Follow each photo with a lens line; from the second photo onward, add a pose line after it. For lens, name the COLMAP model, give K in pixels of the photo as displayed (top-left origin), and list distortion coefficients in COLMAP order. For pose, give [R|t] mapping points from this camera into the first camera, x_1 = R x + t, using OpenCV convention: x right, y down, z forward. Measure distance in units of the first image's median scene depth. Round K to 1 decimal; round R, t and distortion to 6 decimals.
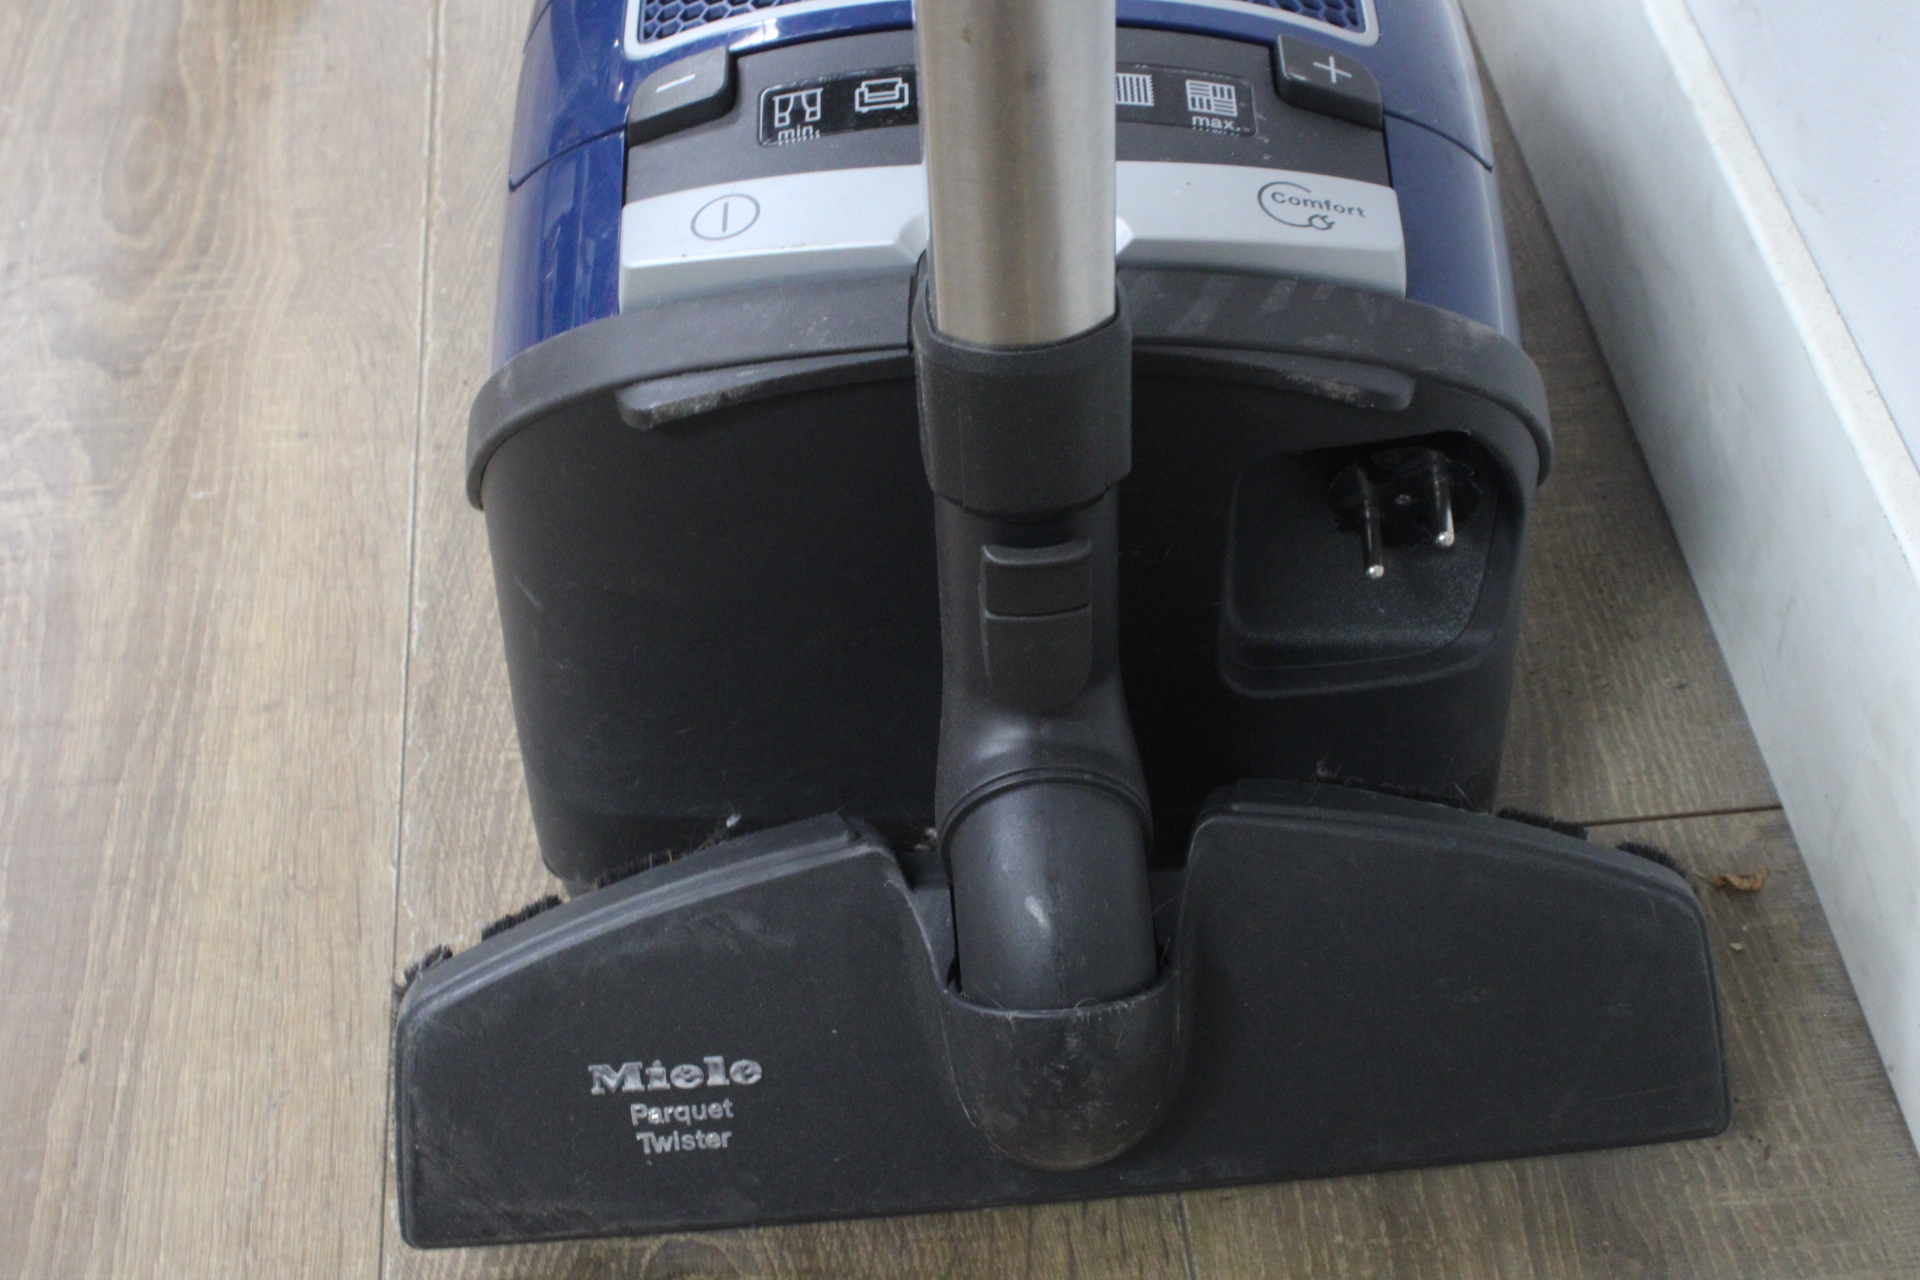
lens RADIAL K [[3045.6, 0, 961.1], [0, 3045.6, 640.0], [0, 0, 1]] dist [0.026982, 0.000000]
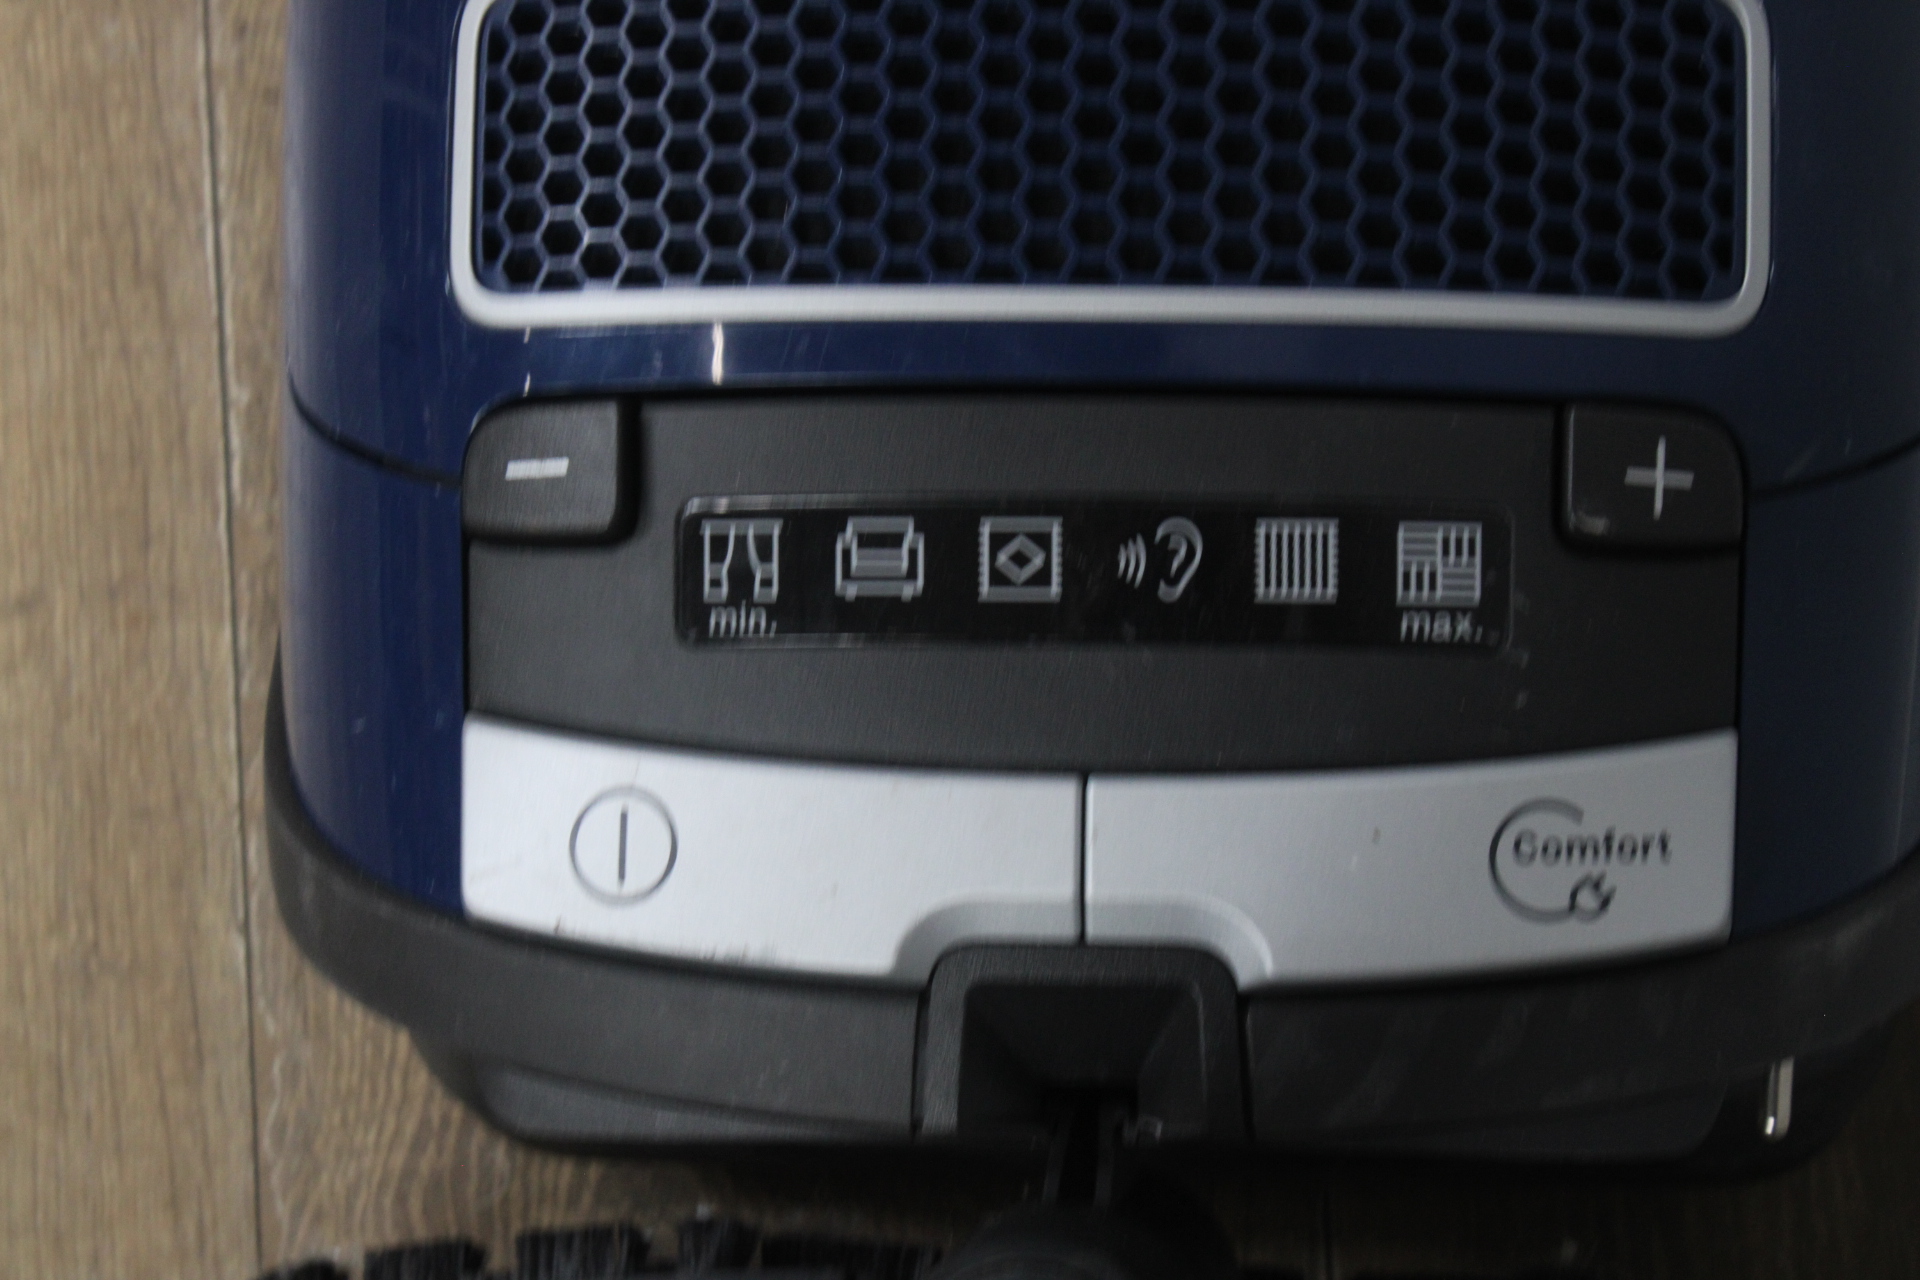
lens RADIAL K [[4869.0, 0, 957.9], [0, 4869.0, 639.4], [0, 0, 1]] dist [0.156484, 0.000000]
pose [[0.996273, 0.034579, -0.079024, 0.055776], [0.024298, 0.766533, 0.641745, -0.668348], [0.082765, -0.641273, 0.762836, 0.229819]]
